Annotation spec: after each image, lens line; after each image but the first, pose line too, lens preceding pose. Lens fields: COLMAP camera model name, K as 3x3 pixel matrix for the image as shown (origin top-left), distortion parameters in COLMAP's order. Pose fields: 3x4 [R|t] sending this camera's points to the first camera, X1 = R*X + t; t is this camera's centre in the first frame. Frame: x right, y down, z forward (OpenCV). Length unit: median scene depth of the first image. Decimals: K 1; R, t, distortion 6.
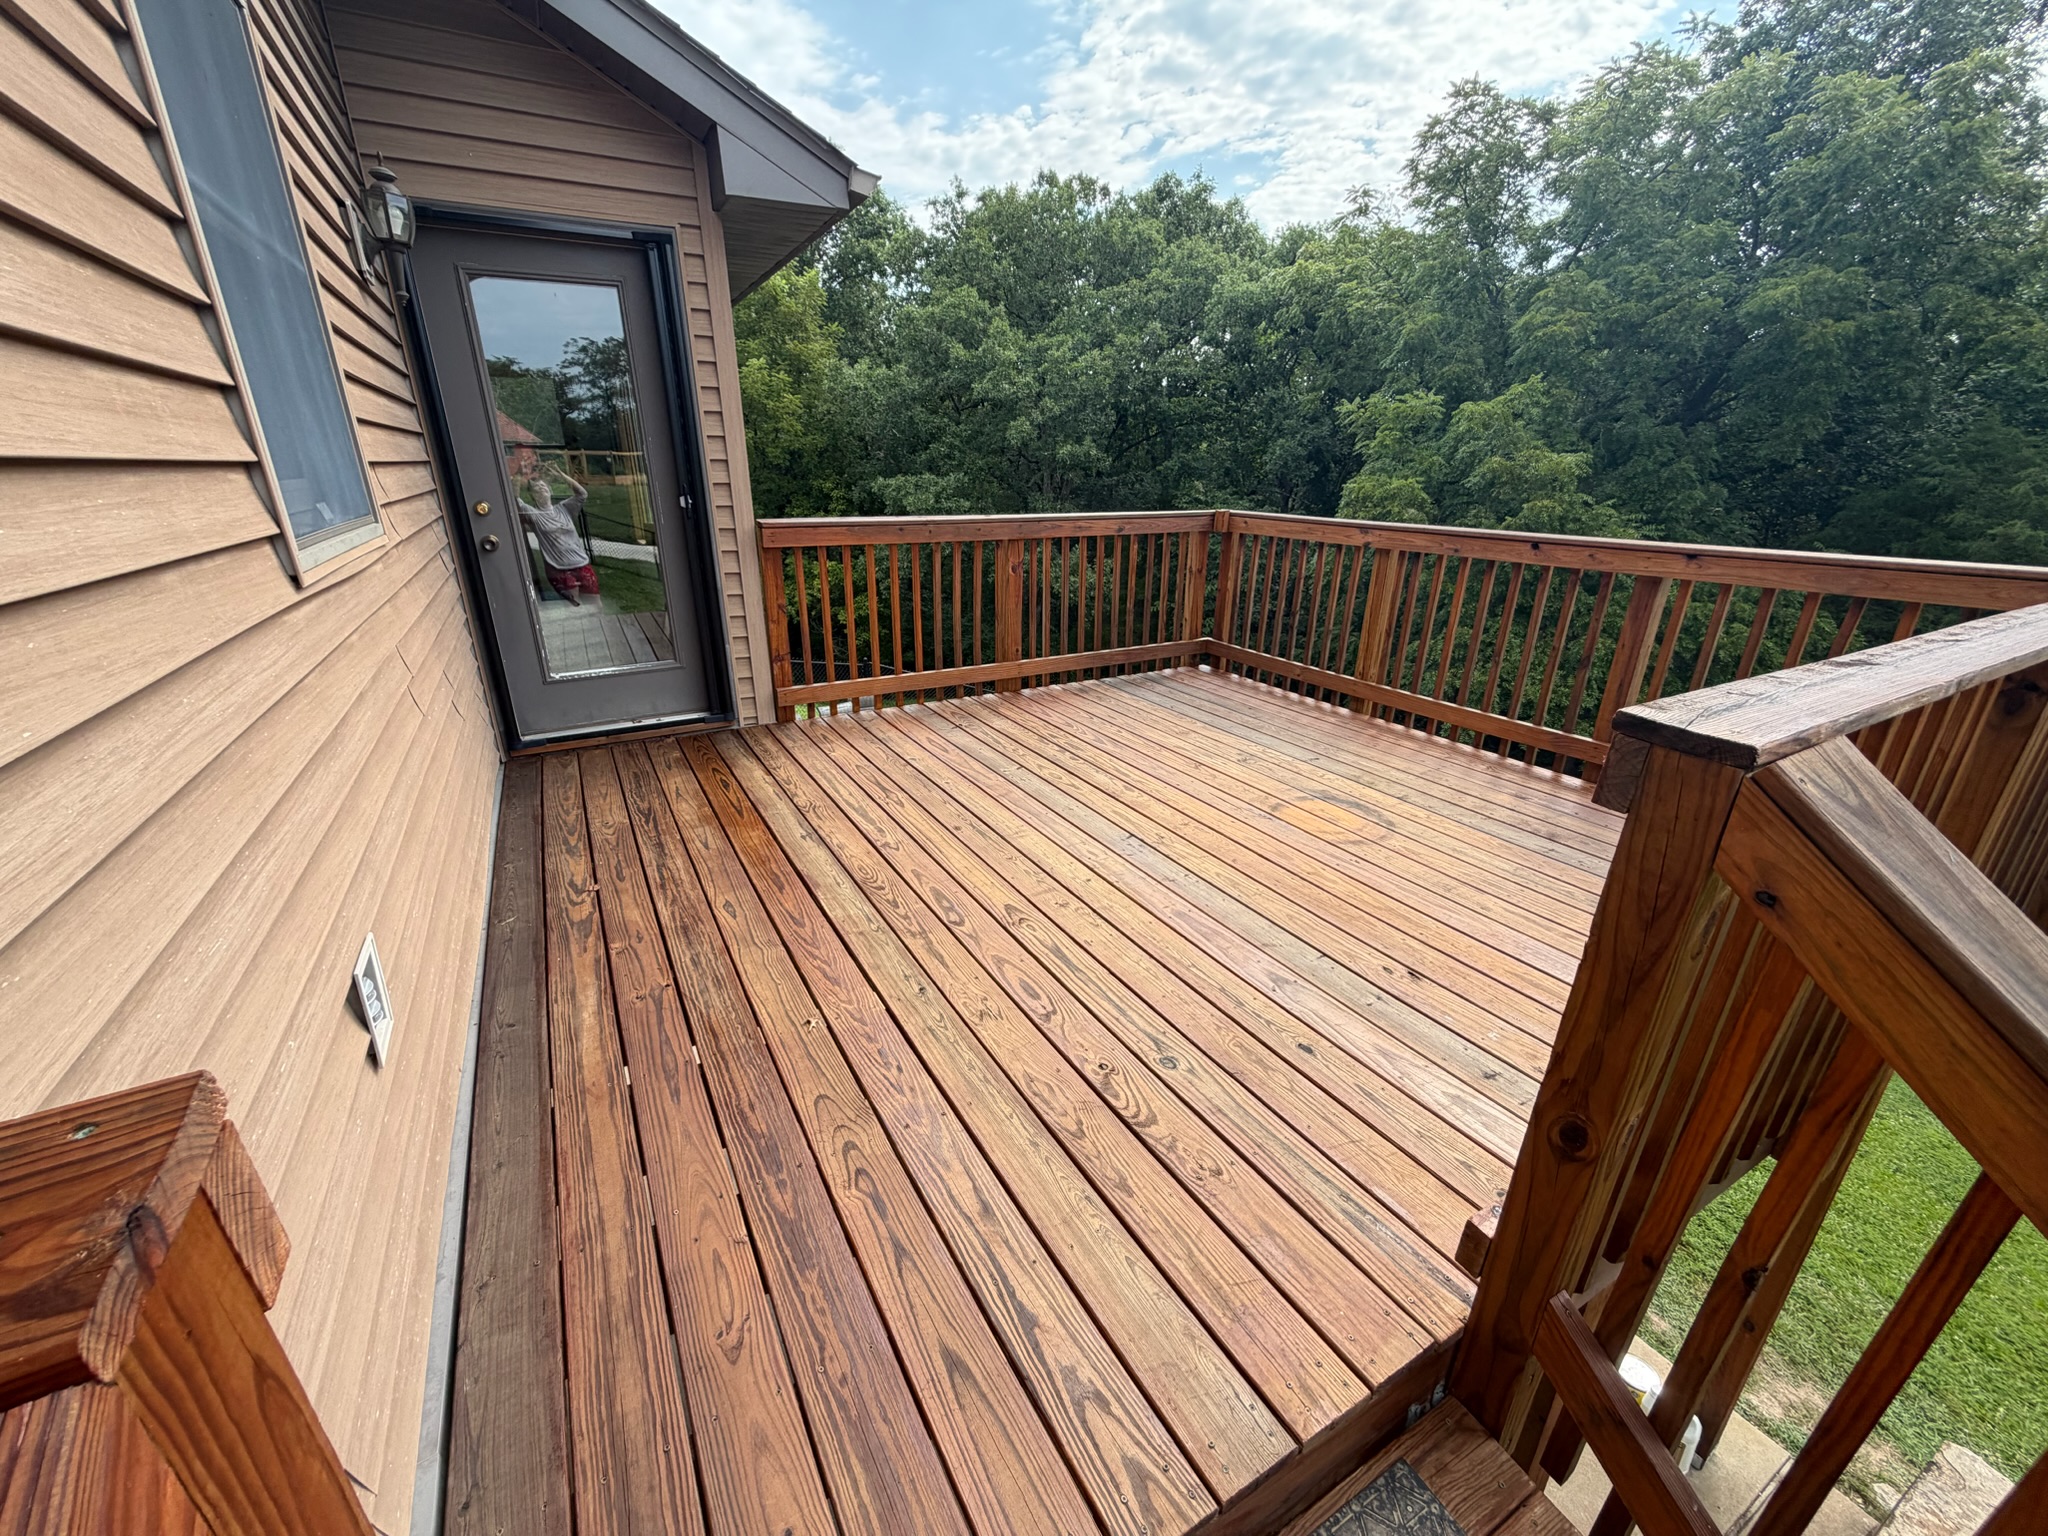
lens RADIAL K [[817.0, 0, 1014.8], [0, 817.0, 762.0], [0, 0, 1]] dist [-0.000371, 0.000061]
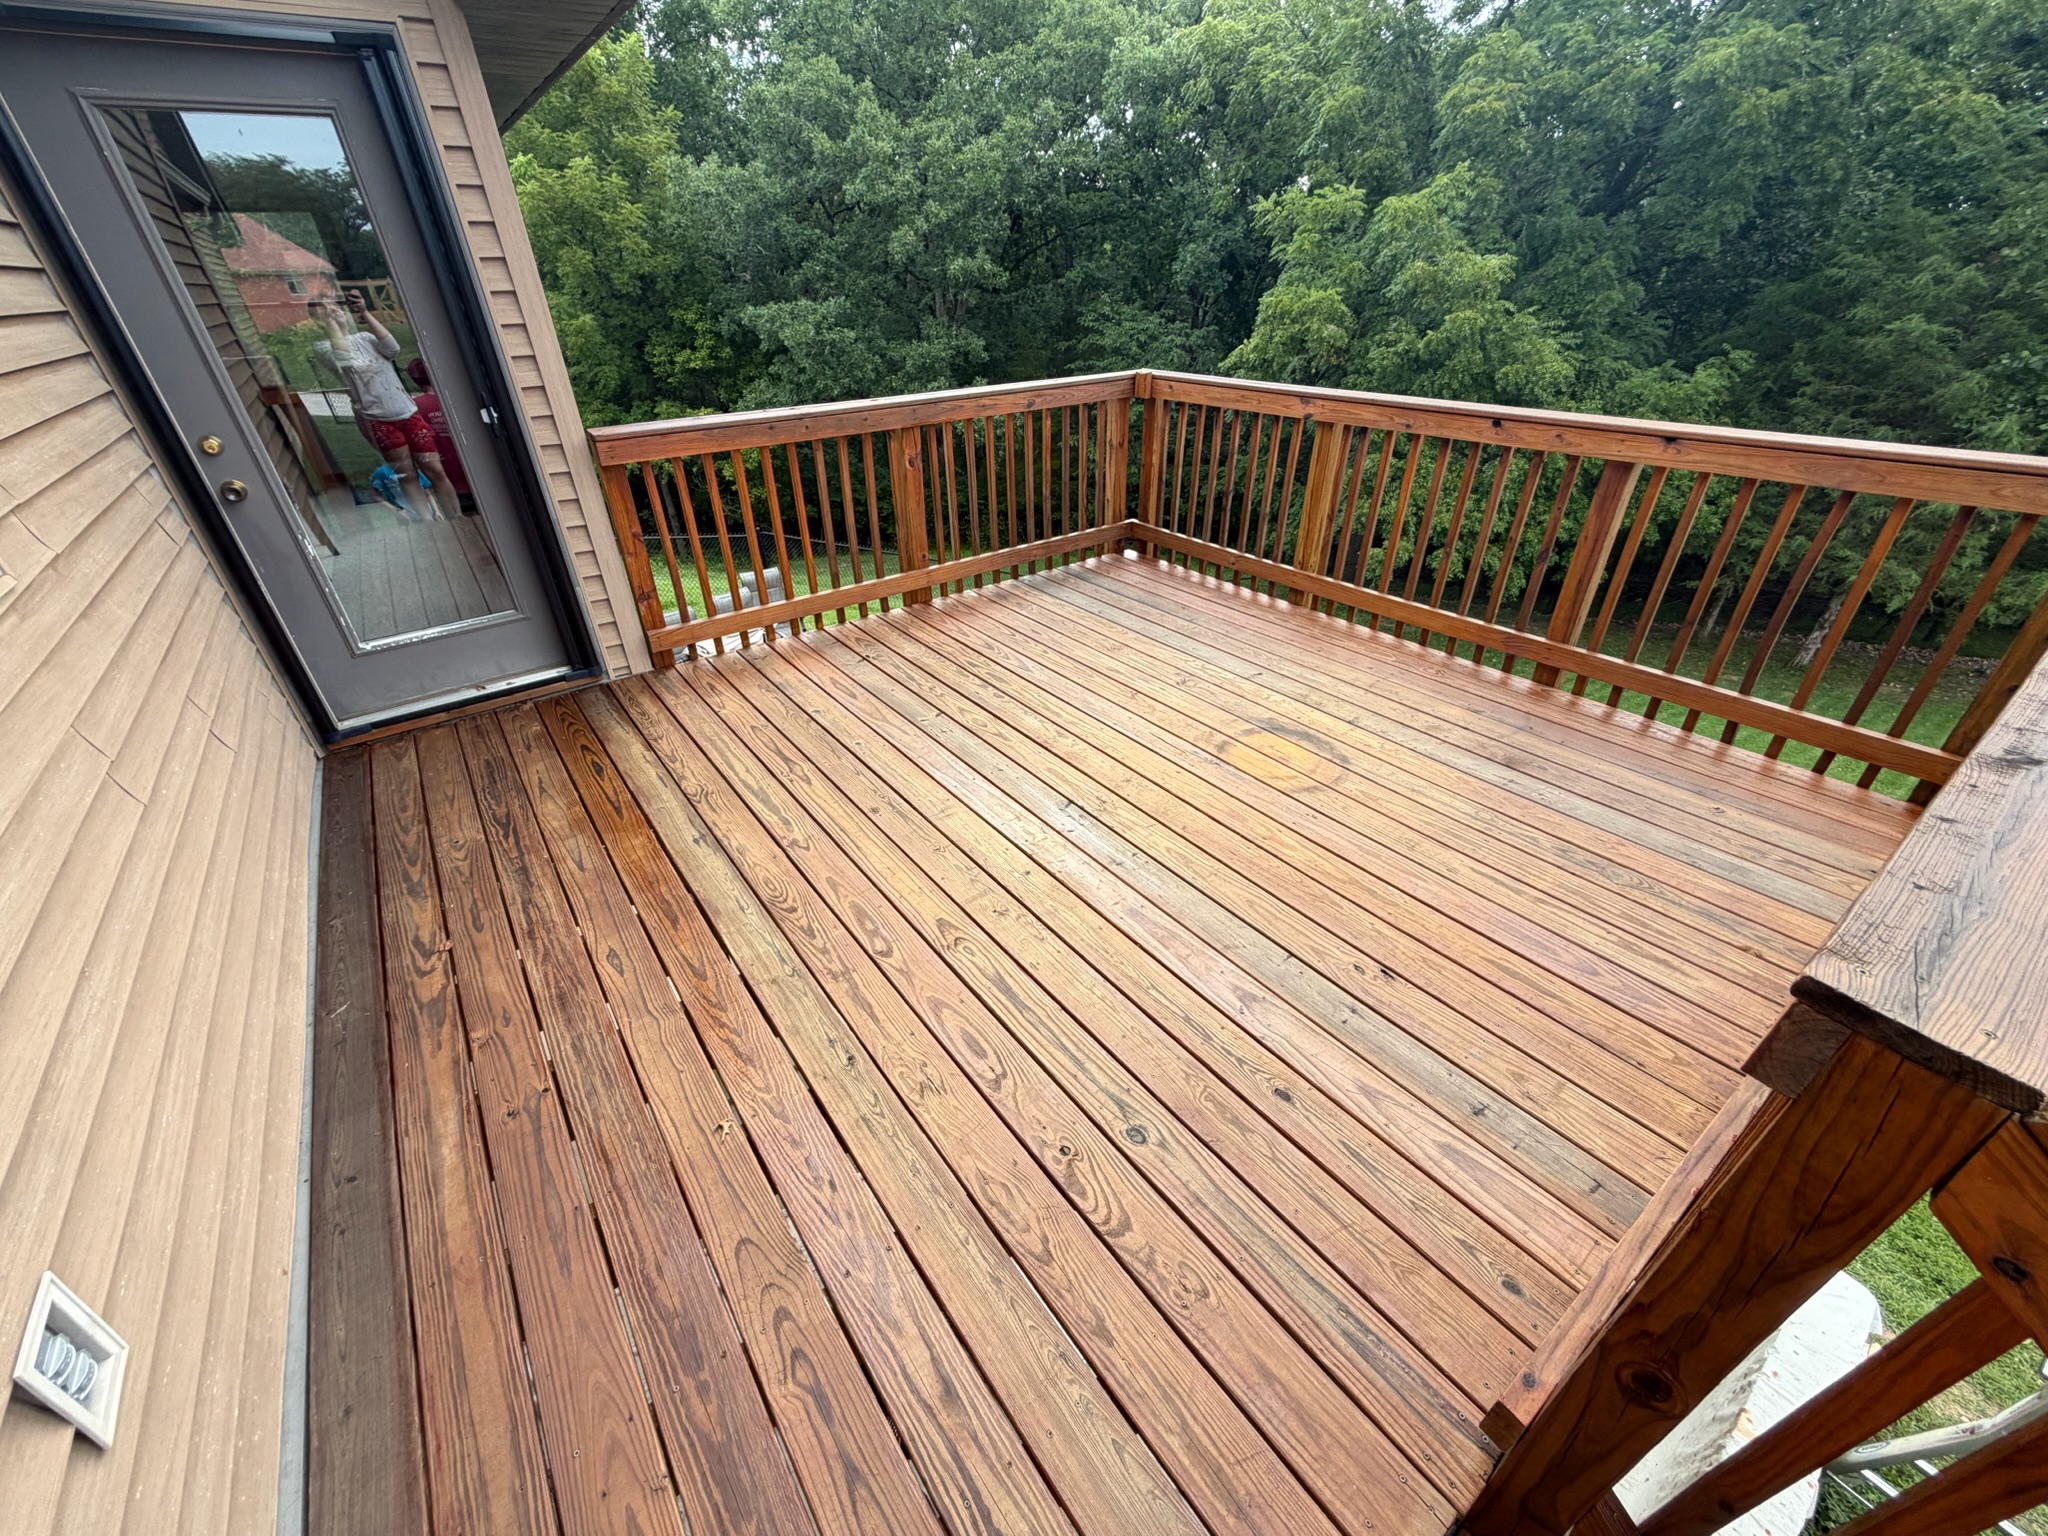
lens RADIAL K [[817.0, 0, 1014.7], [0, 817.0, 761.6], [0, 0, 1]] dist [-0.000371, 0.000061]
pose [[0.992547, -0.087678, 0.084629, 0.013223], [0.069904, 0.978522, 0.193930, -0.176475], [-0.099814, -0.186568, 0.977358, 0.178786]]
